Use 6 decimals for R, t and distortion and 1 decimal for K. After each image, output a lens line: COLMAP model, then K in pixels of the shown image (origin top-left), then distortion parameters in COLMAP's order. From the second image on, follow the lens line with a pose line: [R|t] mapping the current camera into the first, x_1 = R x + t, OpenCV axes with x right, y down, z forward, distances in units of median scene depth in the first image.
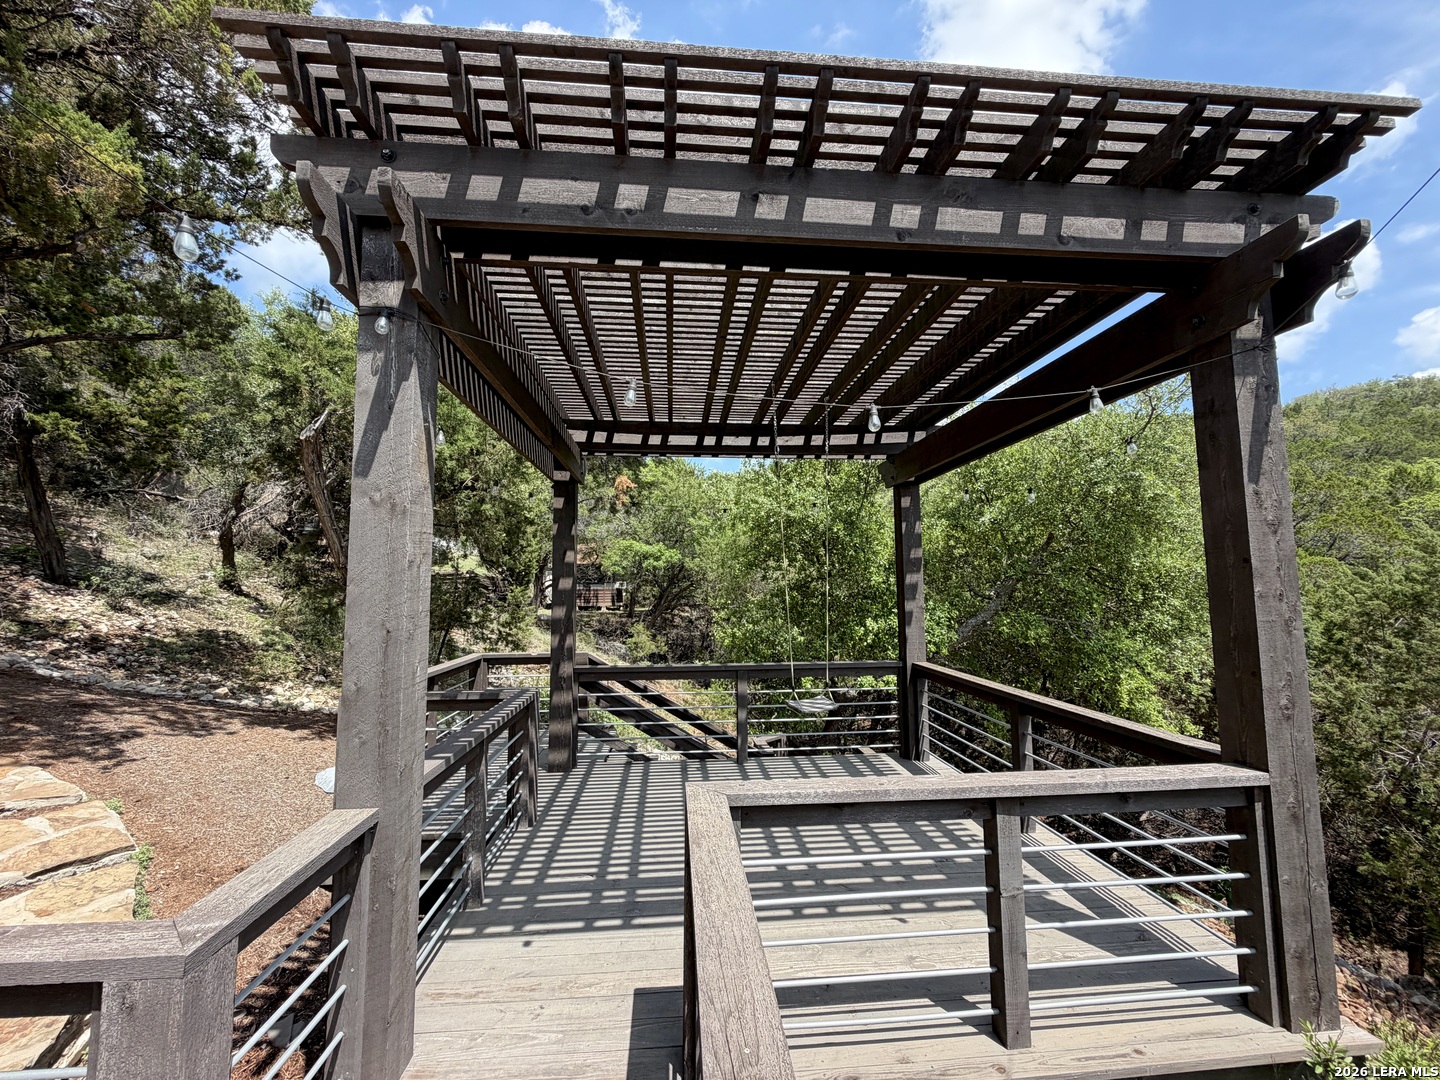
lens RADIAL K [[573.5, 0, 716.3], [0, 573.5, 538.3], [0, 0, 1]] dist [-0.000531, 0.000430]
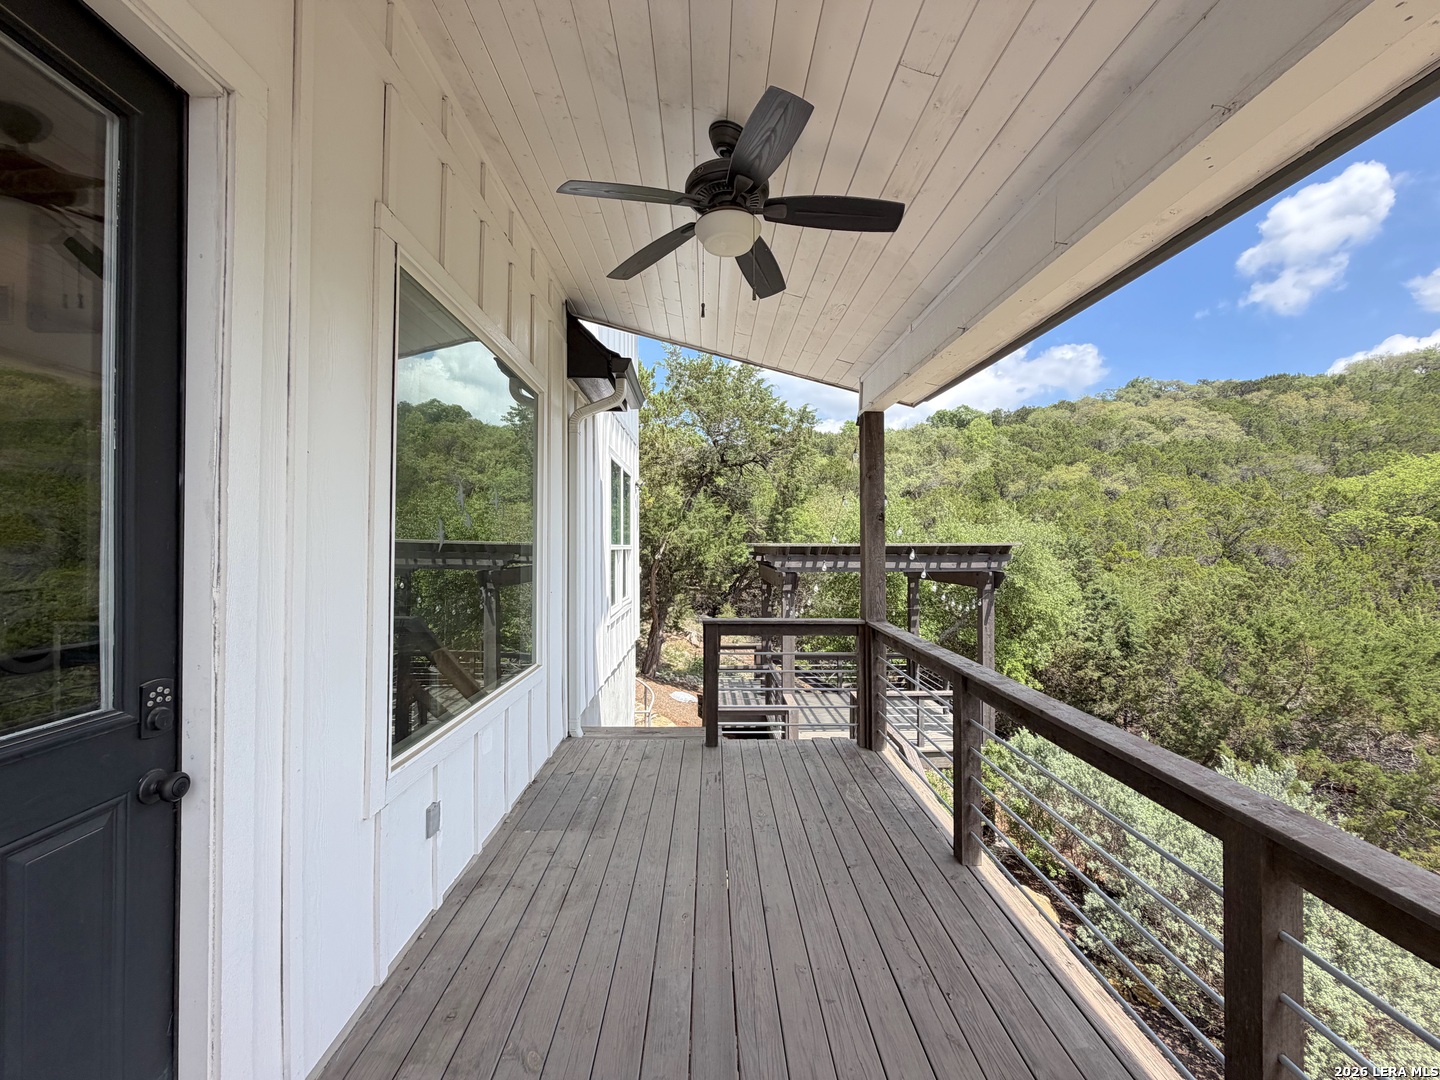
lens RADIAL K [[573.5, 0, 716.3], [0, 573.5, 538.3], [0, 0, 1]] dist [-0.000531, 0.000430]
pose [[0.998347, 0.005473, -0.057214, -0.306274], [-0.001065, 0.997047, 0.076785, -0.404158], [0.057466, -0.076597, 0.995405, -1.247242]]
